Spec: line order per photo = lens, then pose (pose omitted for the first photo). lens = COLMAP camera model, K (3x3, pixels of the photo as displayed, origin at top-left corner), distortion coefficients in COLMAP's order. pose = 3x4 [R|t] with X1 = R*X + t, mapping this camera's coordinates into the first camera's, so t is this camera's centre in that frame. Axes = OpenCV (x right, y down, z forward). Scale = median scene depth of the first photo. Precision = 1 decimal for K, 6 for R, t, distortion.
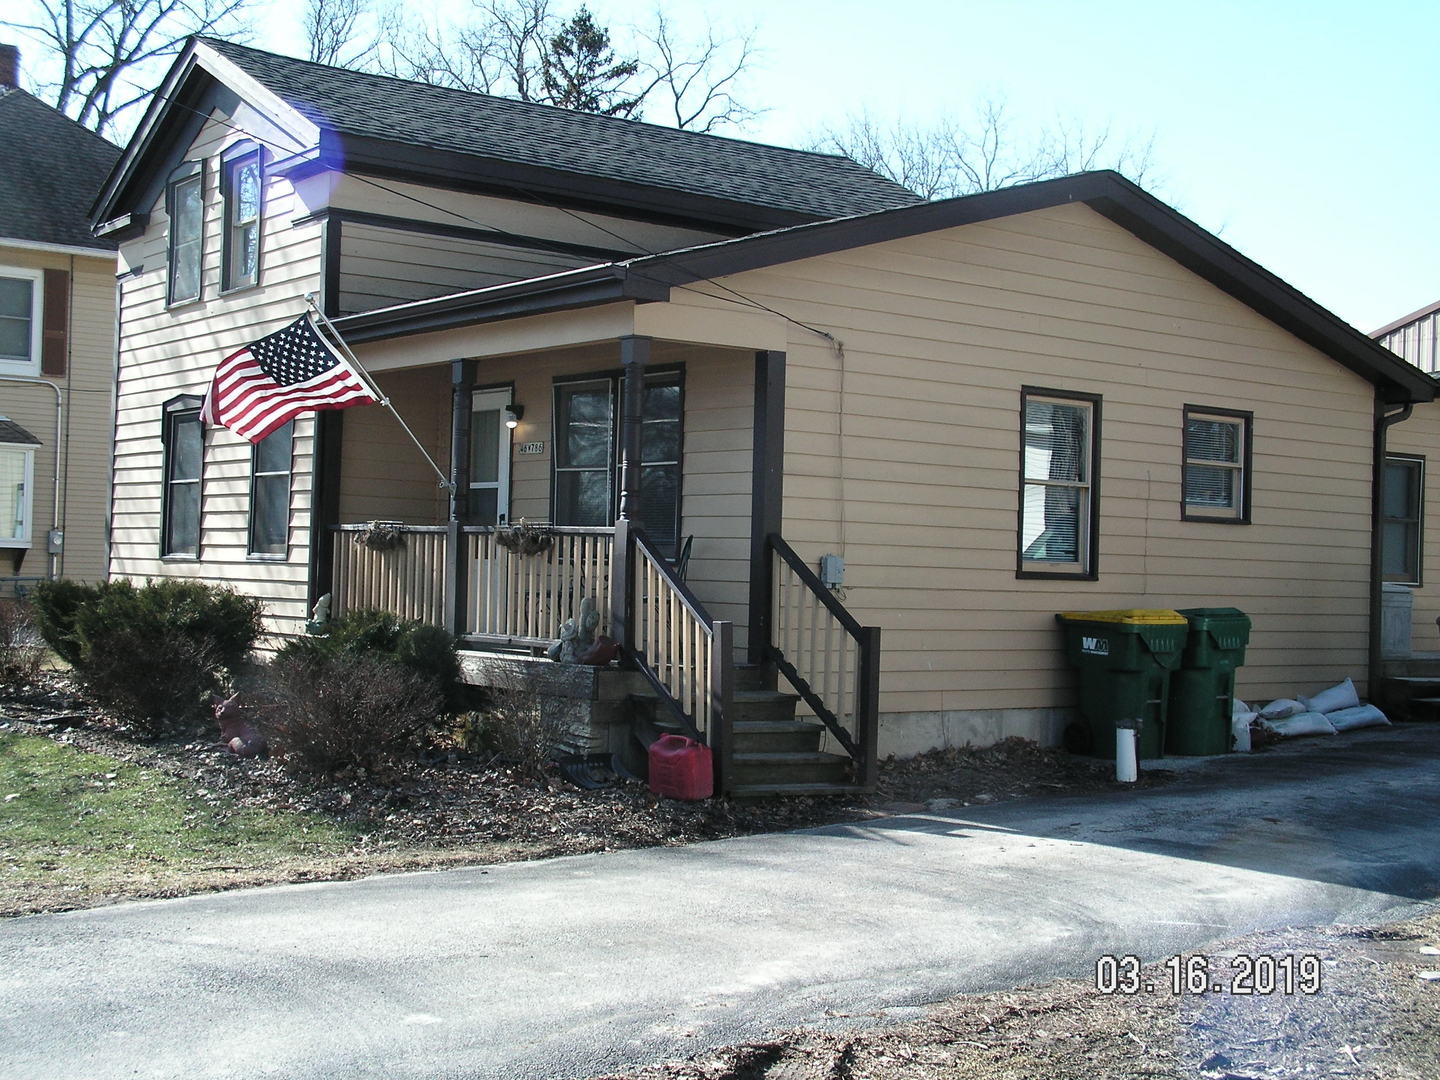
lens RADIAL K [[1901.5, 0, 720.0], [0, 1901.5, 540.0], [0, 0, 1]] dist [0.005500, 0.002619]
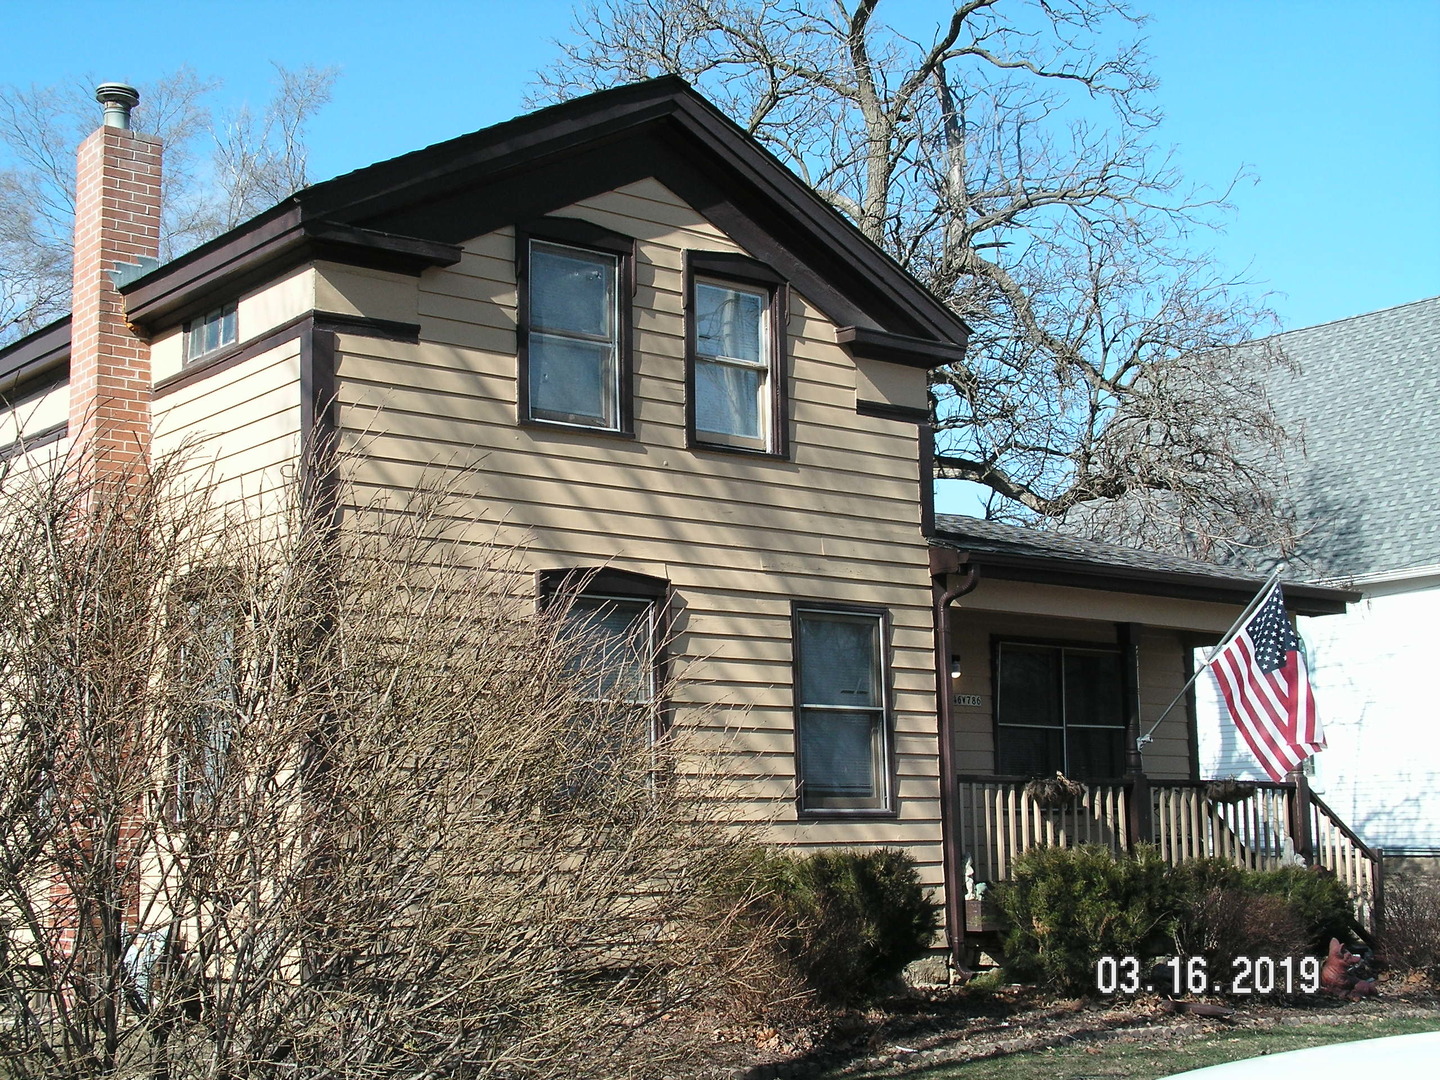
lens RADIAL K [[2063.1, 0, 720.0], [0, 2063.1, 540.0], [0, 0, 1]] dist [-0.132319, 0.952034]
pose [[-0.041610, 0.132096, 0.990363, -1.091797], [0.004454, 0.991236, -0.132025, 0.008959], [-0.999124, -0.001082, -0.041834, 1.089580]]
